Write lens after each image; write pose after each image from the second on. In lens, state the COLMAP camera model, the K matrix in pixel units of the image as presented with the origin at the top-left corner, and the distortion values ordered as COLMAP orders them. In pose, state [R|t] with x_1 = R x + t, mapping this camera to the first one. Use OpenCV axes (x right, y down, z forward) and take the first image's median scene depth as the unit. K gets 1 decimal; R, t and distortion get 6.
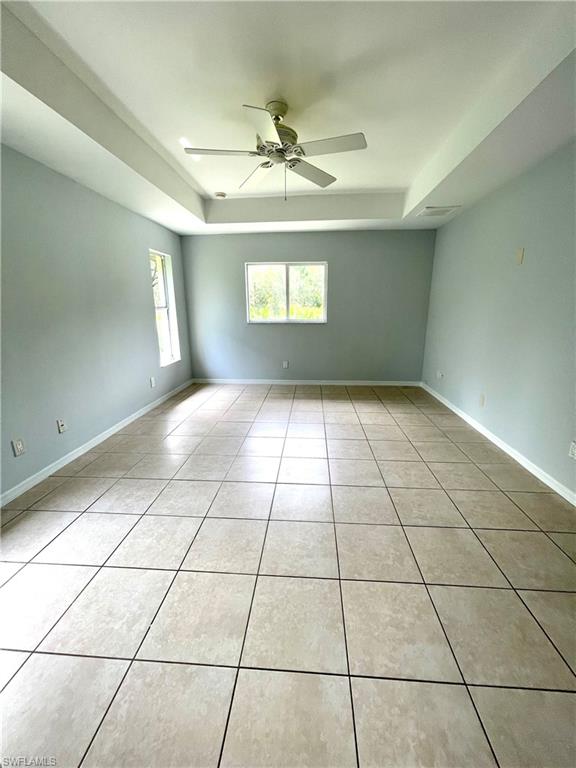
lens RADIAL K [[308.7, 0, 288.6], [0, 308.7, 383.1], [0, 0, 1]] dist [-0.001142, 0.001729]
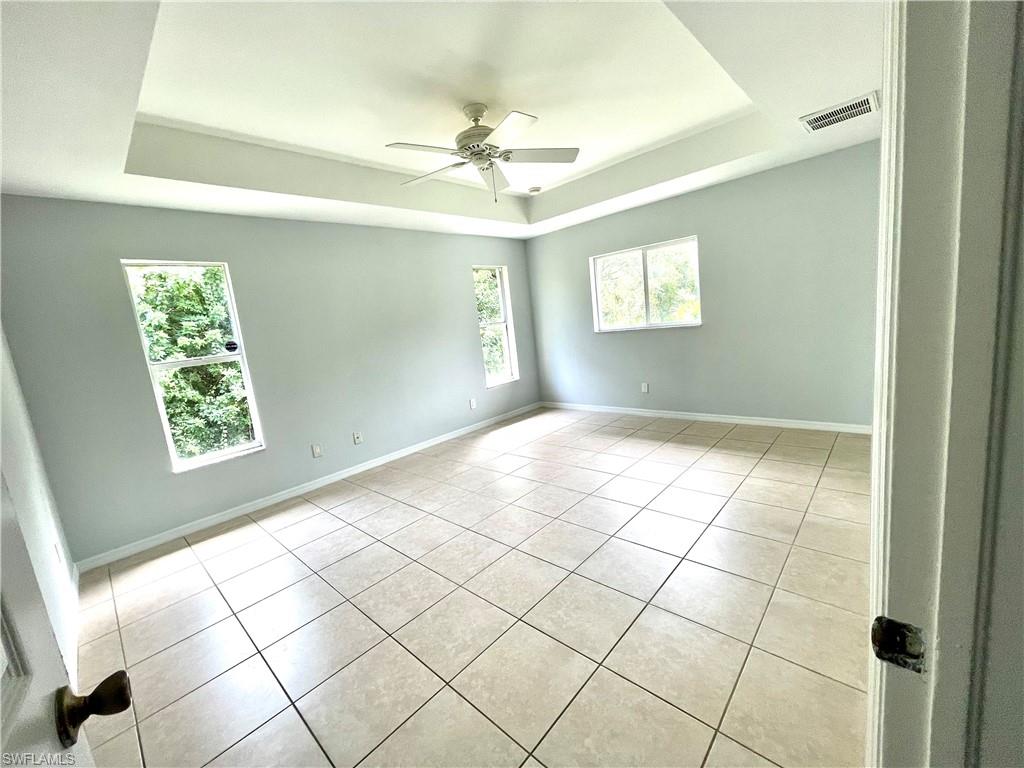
lens RADIAL K [[411.7, 0, 510.3], [0, 411.7, 383.4], [0, 0, 1]] dist [-0.001142, 0.001729]
pose [[0.774211, 0.018101, -0.632669, 0.420894], [-0.050185, 0.998199, -0.032853, -0.027419], [0.630935, 0.057186, 0.773725, 0.088669]]
